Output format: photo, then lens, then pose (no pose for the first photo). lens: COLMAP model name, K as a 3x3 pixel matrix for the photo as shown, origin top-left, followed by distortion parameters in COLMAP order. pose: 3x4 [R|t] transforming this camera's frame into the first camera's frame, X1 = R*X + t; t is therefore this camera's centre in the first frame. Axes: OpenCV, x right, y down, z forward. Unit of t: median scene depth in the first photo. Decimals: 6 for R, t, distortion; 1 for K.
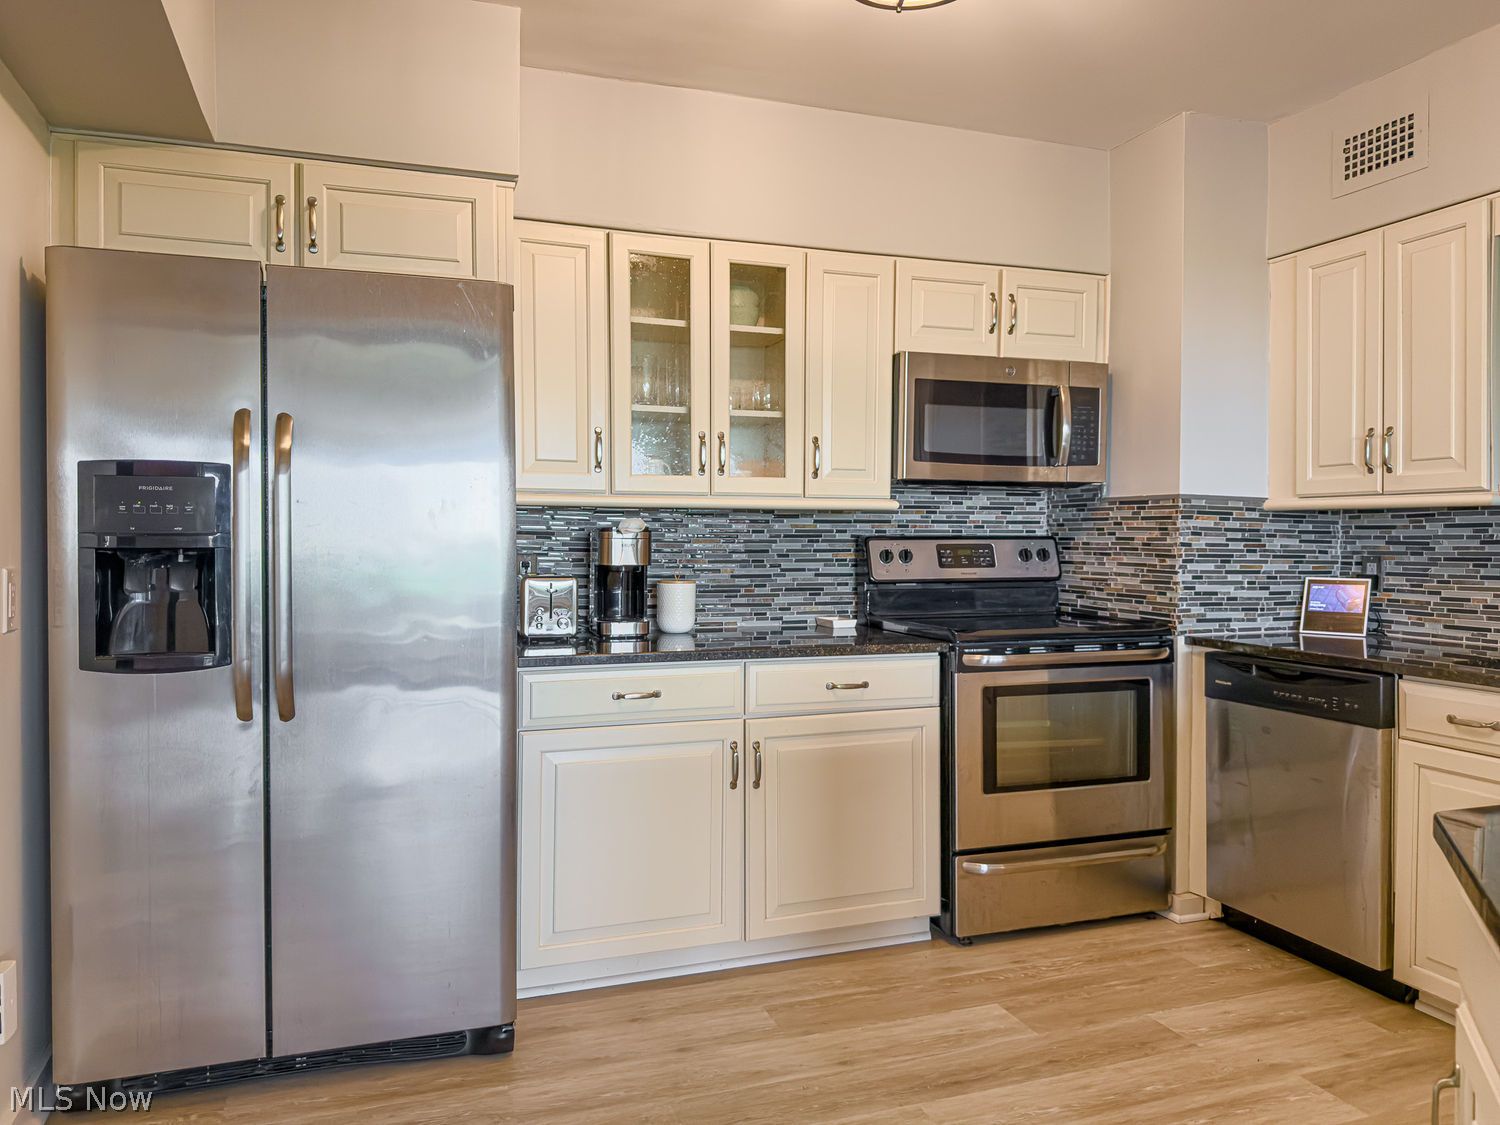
lens RADIAL K [[1057.0, 0, 747.5], [0, 1057.0, 552.1], [0, 0, 1]] dist [0.048528, -0.032957]
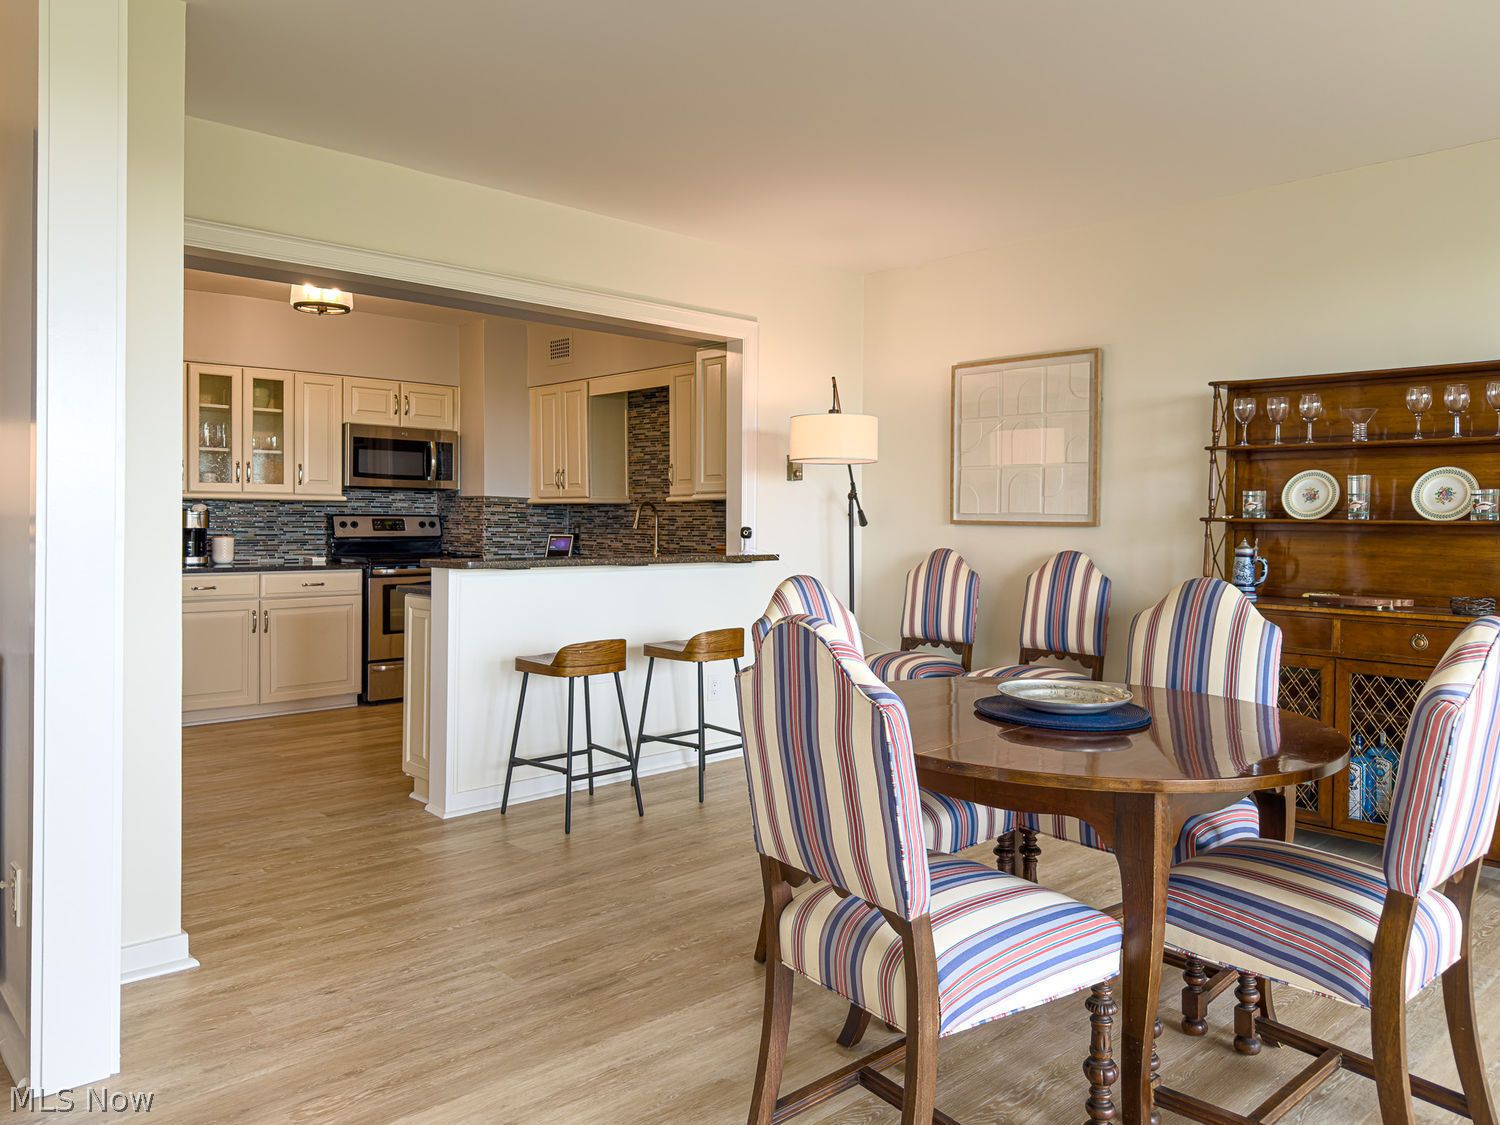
lens RADIAL K [[1050.8, 0, 747.1], [0, 1050.8, 532.0], [0, 0, 1]] dist [0.048088, -0.159910]
pose [[0.918481, 0.001177, 0.395463, 0.050984], [-0.000199, 0.999997, -0.002513, 0.023691], [-0.395465, 0.002229, 0.918479, -1.135442]]
